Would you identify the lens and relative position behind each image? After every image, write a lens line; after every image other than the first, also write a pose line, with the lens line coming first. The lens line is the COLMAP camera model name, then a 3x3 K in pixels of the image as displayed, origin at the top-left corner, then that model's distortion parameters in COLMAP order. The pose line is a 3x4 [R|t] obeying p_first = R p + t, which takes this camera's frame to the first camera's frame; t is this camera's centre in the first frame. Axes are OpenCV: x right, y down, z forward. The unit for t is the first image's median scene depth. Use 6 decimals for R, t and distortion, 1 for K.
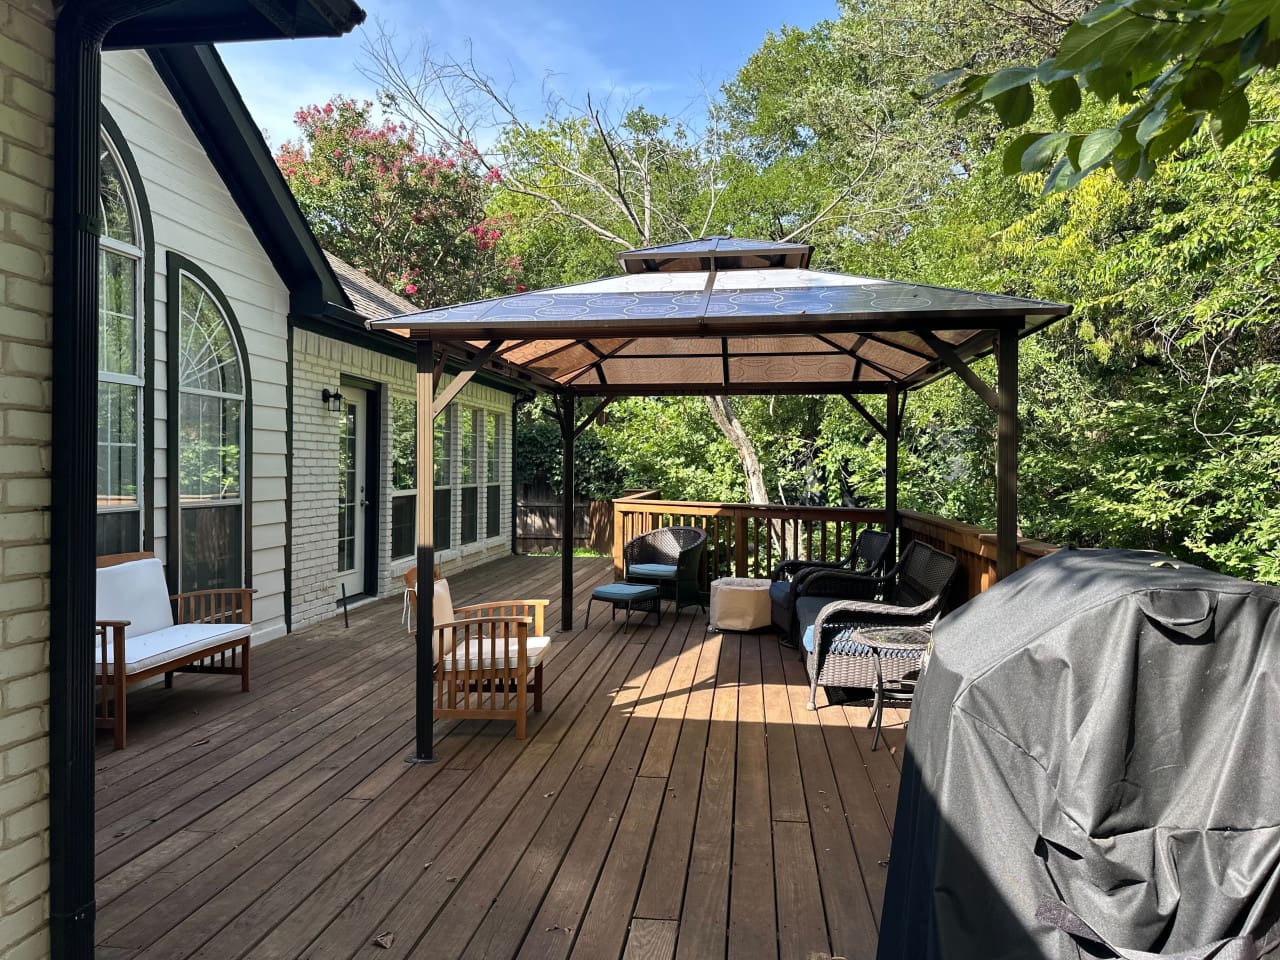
lens RADIAL K [[886.3, 0, 641.5], [0, 886.3, 481.0], [0, 0, 1]] dist [0.012755, 0.000225]
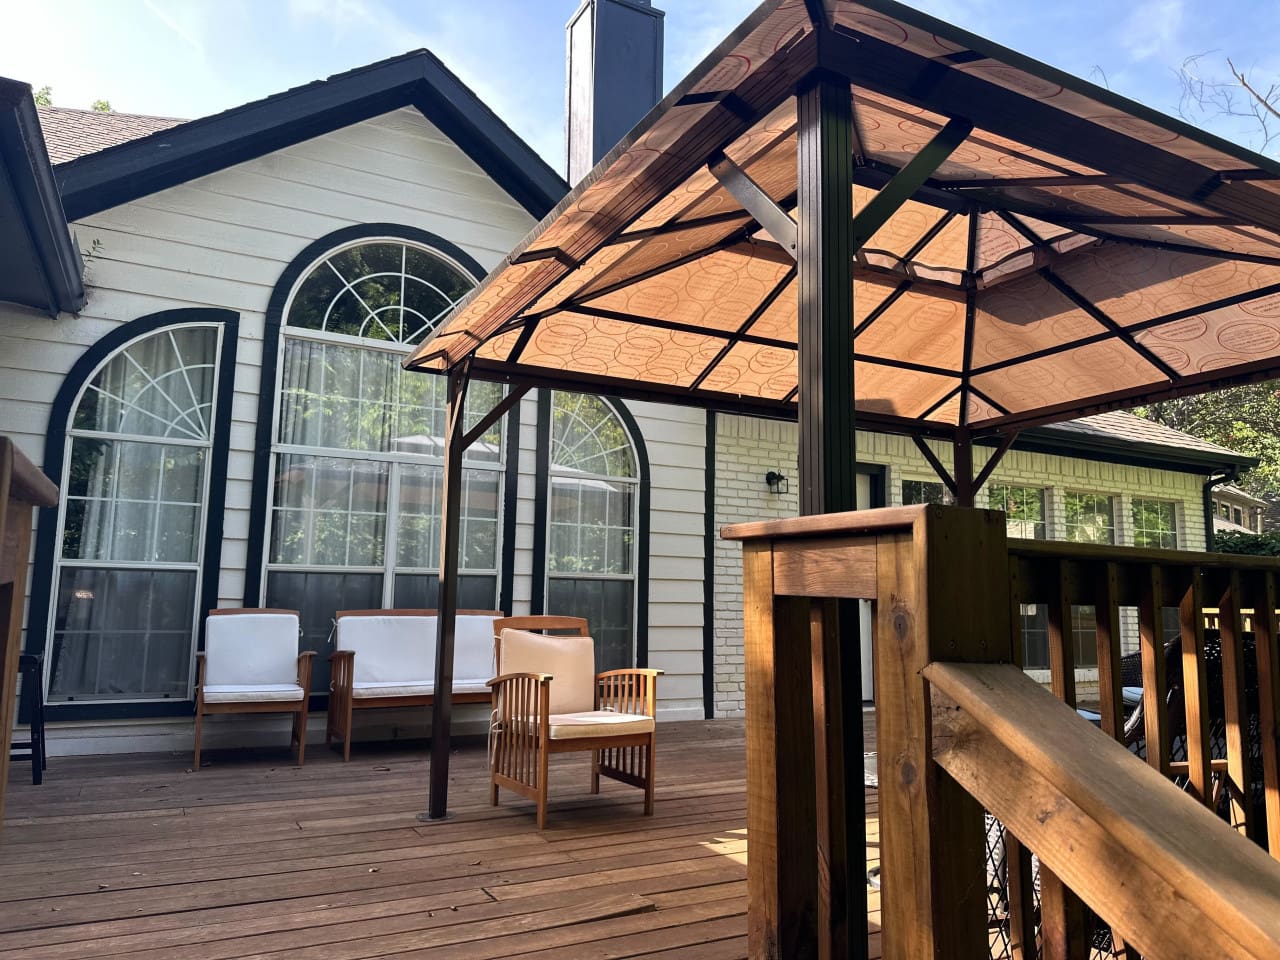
lens RADIAL K [[886.3, 0, 638.4], [0, 886.3, 477.3], [0, 0, 1]] dist [0.012755, 0.000225]
pose [[0.565129, -0.108957, -0.817776, 0.394259], [-0.025786, 0.988423, -0.149513, 0.057433], [0.824600, 0.105581, 0.555777, 0.368743]]
